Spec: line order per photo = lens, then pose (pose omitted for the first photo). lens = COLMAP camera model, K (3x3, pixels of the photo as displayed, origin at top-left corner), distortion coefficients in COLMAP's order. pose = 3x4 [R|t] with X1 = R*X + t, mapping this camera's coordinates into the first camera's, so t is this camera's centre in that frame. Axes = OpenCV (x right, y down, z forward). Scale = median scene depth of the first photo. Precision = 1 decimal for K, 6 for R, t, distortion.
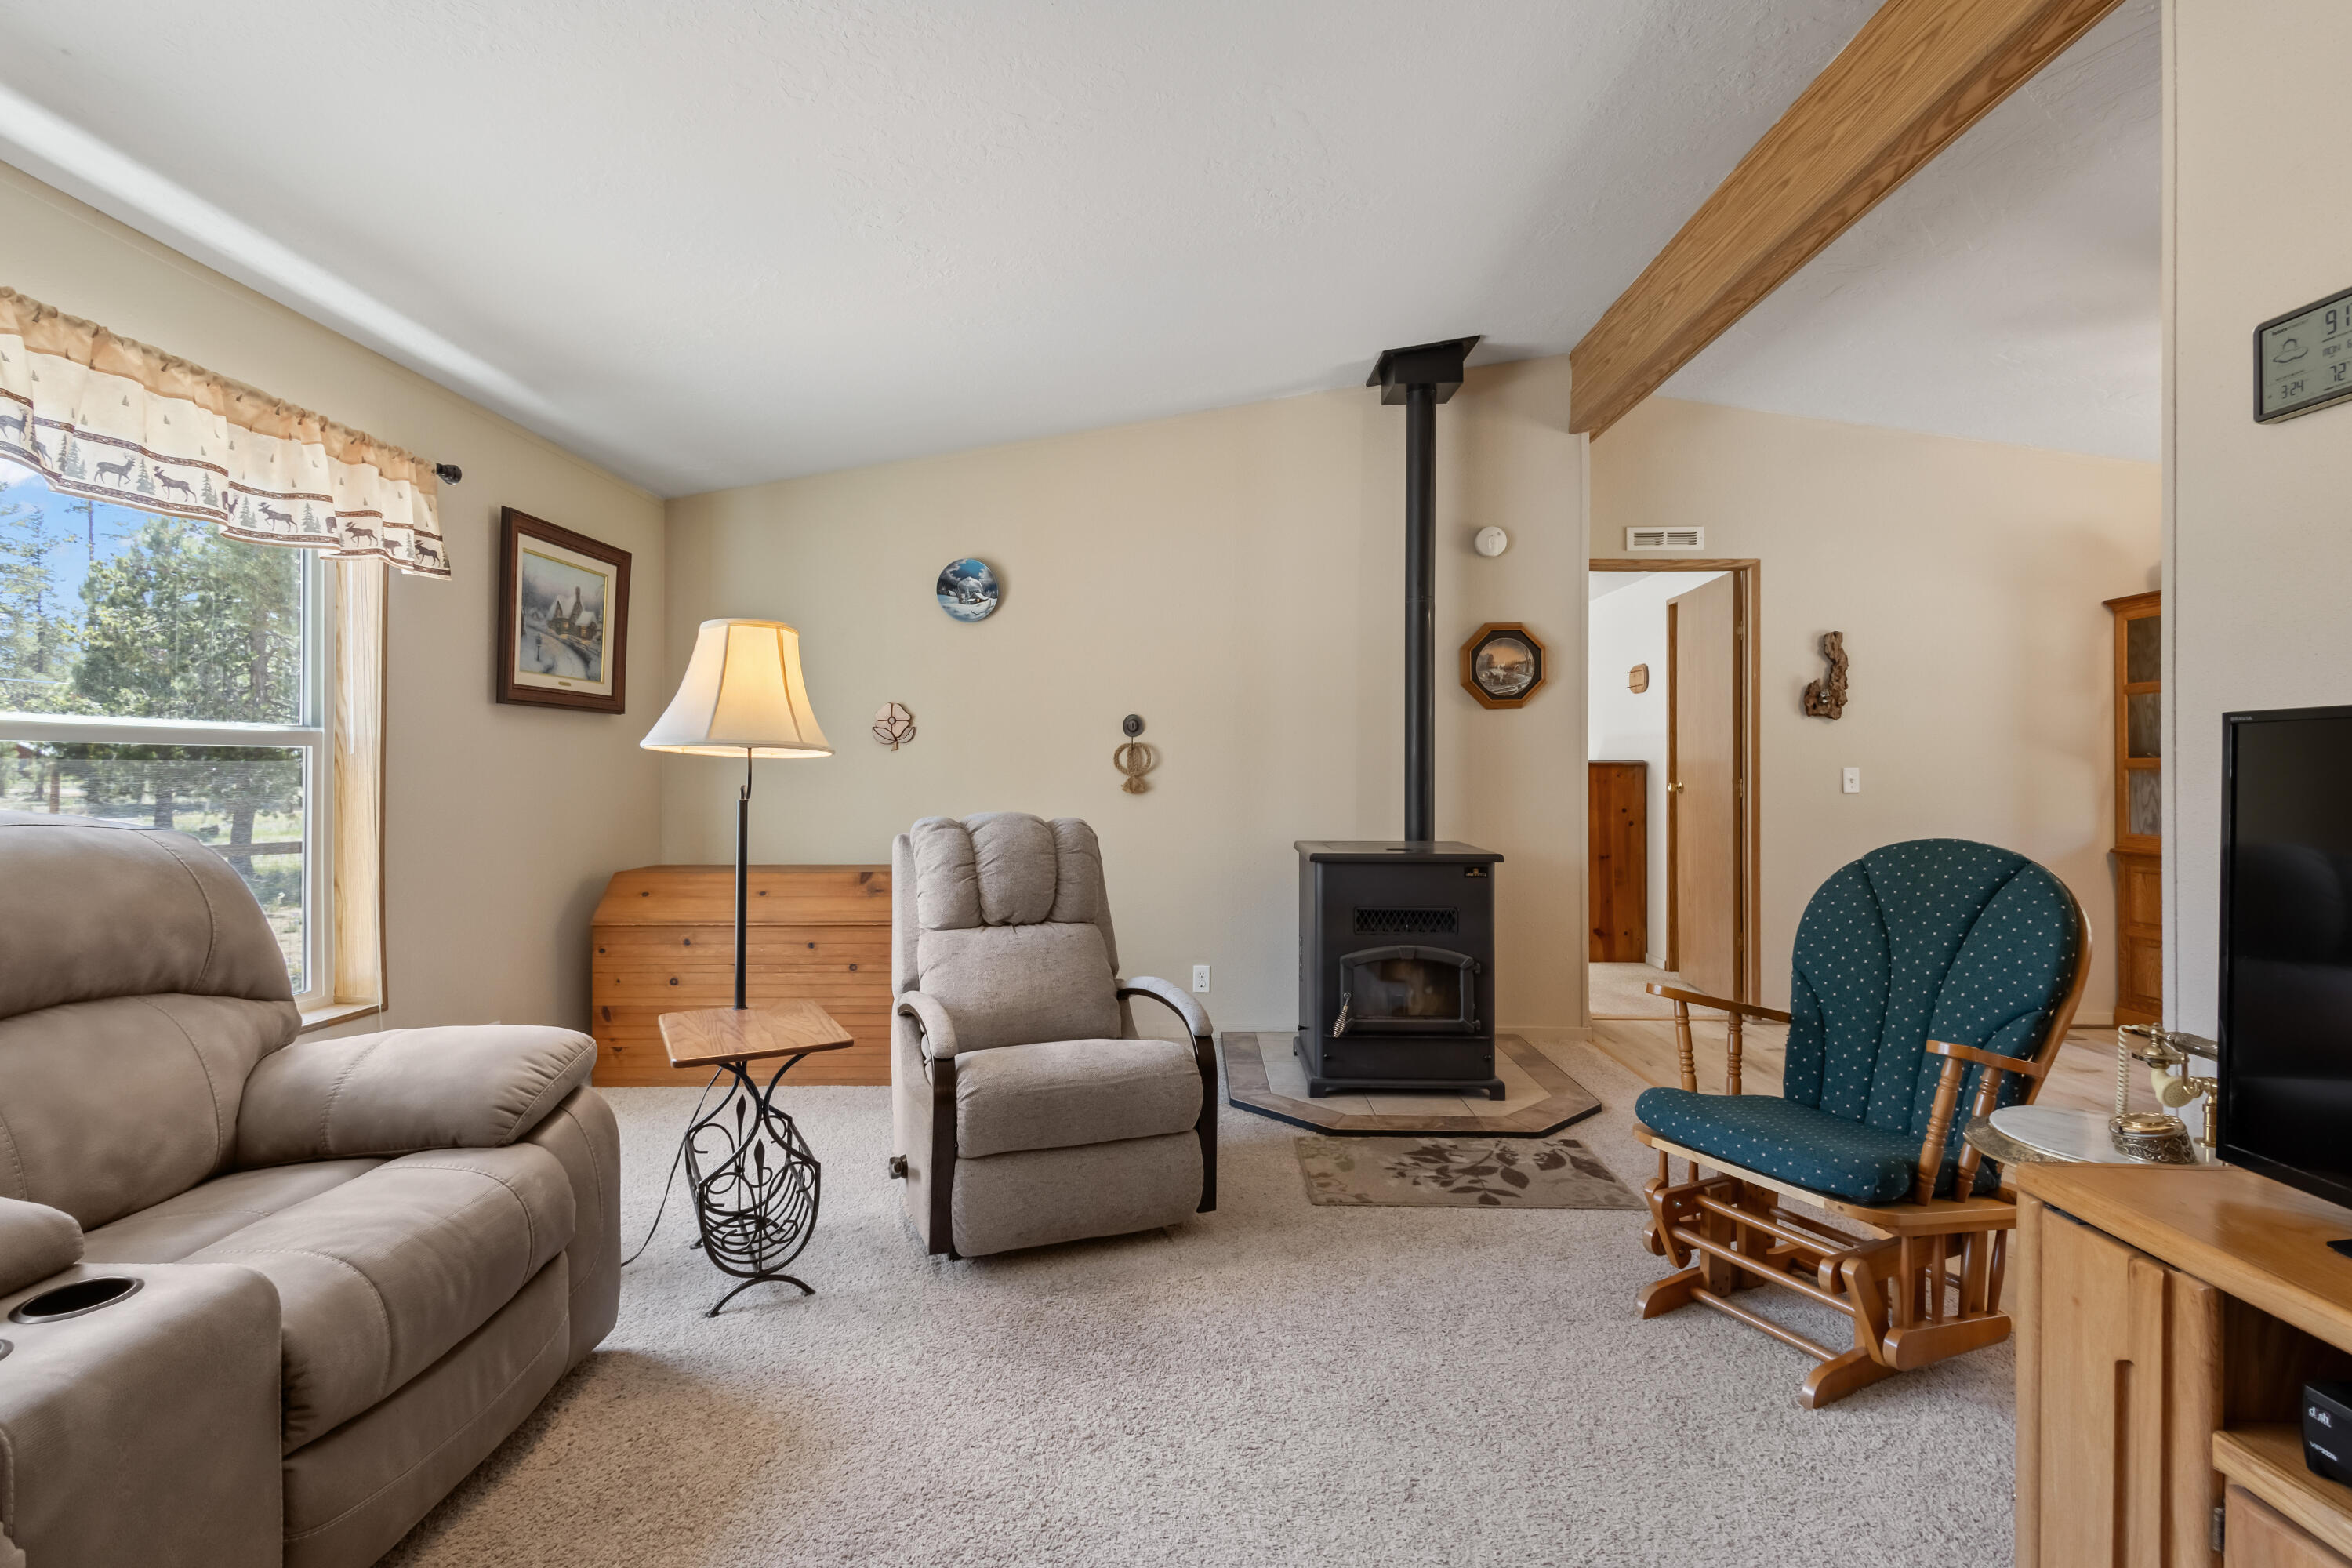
lens RADIAL K [[1084.8, 0, 1167.0], [0, 1084.8, 765.1], [0, 0, 1]] dist [0.016778, -0.005347]
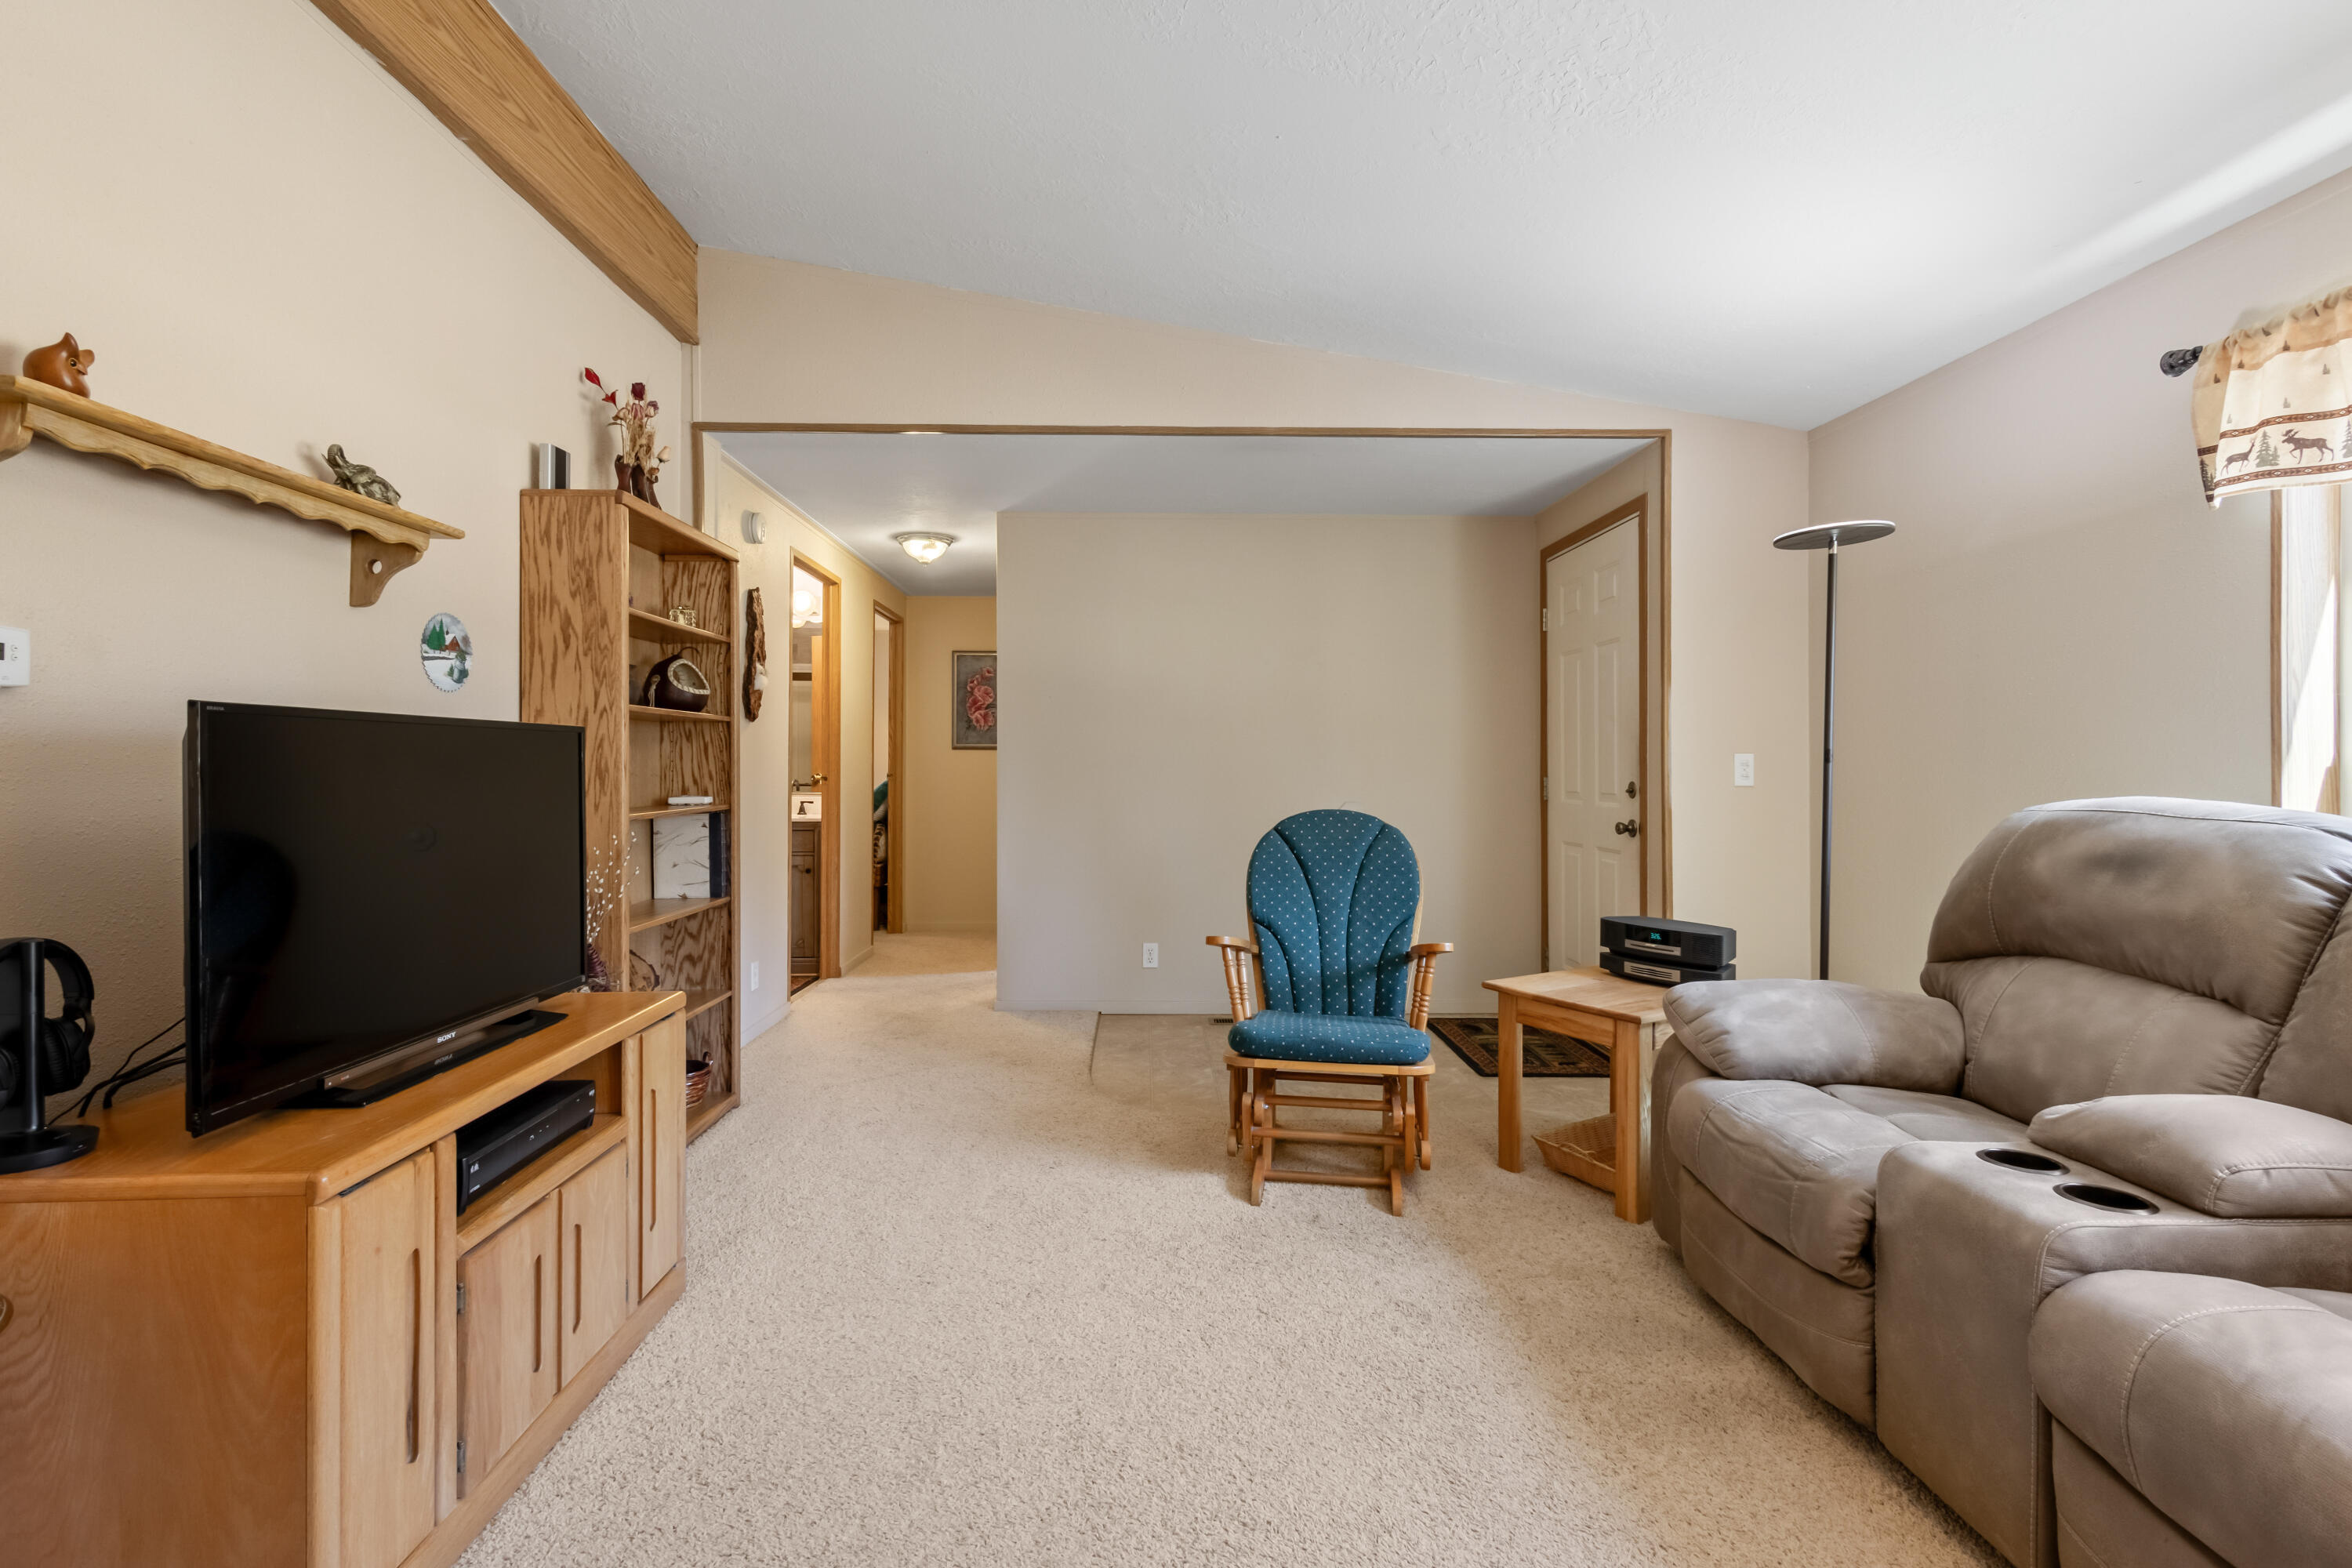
lens RADIAL K [[1084.8, 0, 1161.0], [0, 1084.8, 774.1], [0, 0, 1]] dist [0.016778, -0.005347]
pose [[-0.999026, 0.003344, -0.043995, 0.033877], [0.003289, 0.999994, 0.001322, 0.007640], [0.043999, 0.001176, -0.999031, 0.645163]]
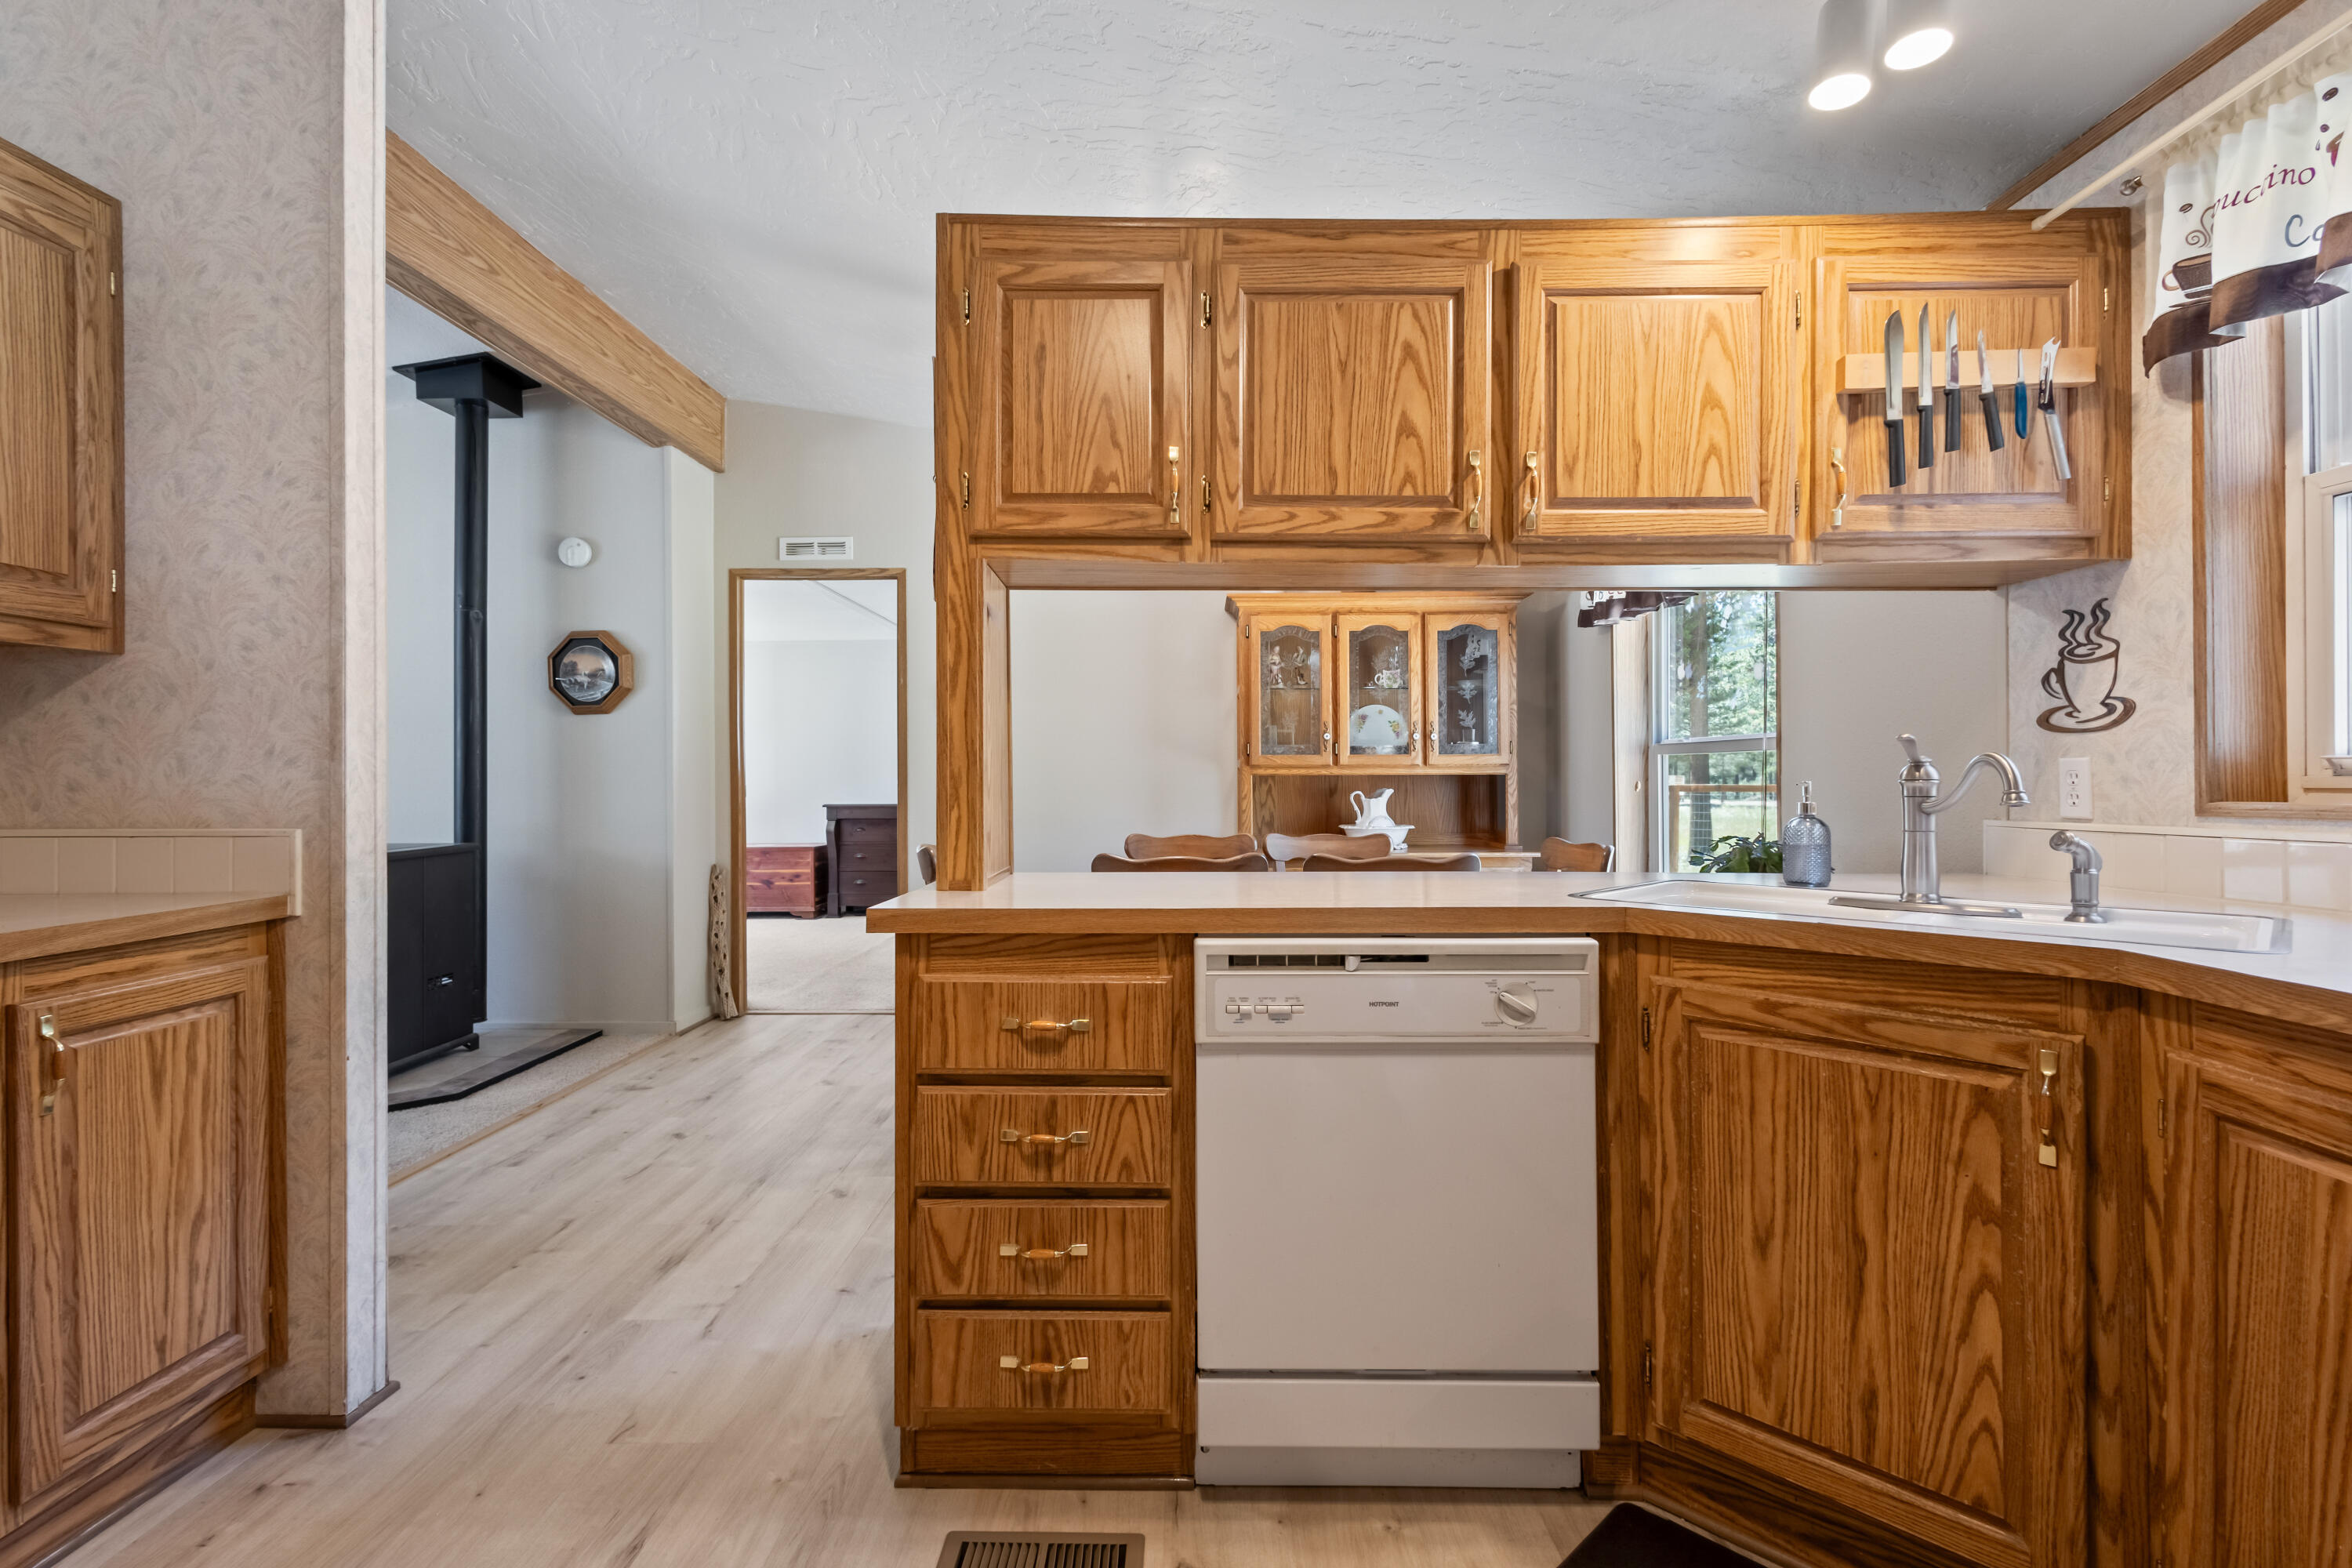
lens RADIAL K [[1084.8, 0, 1174.5], [0, 1084.8, 777.8], [0, 0, 1]] dist [0.016778, -0.005347]
pose [[0.999963, -0.005442, 0.006669, 0.924930], [0.005389, 0.999955, 0.007852, 0.003403], [-0.006711, -0.007815, 0.999947, -0.038885]]
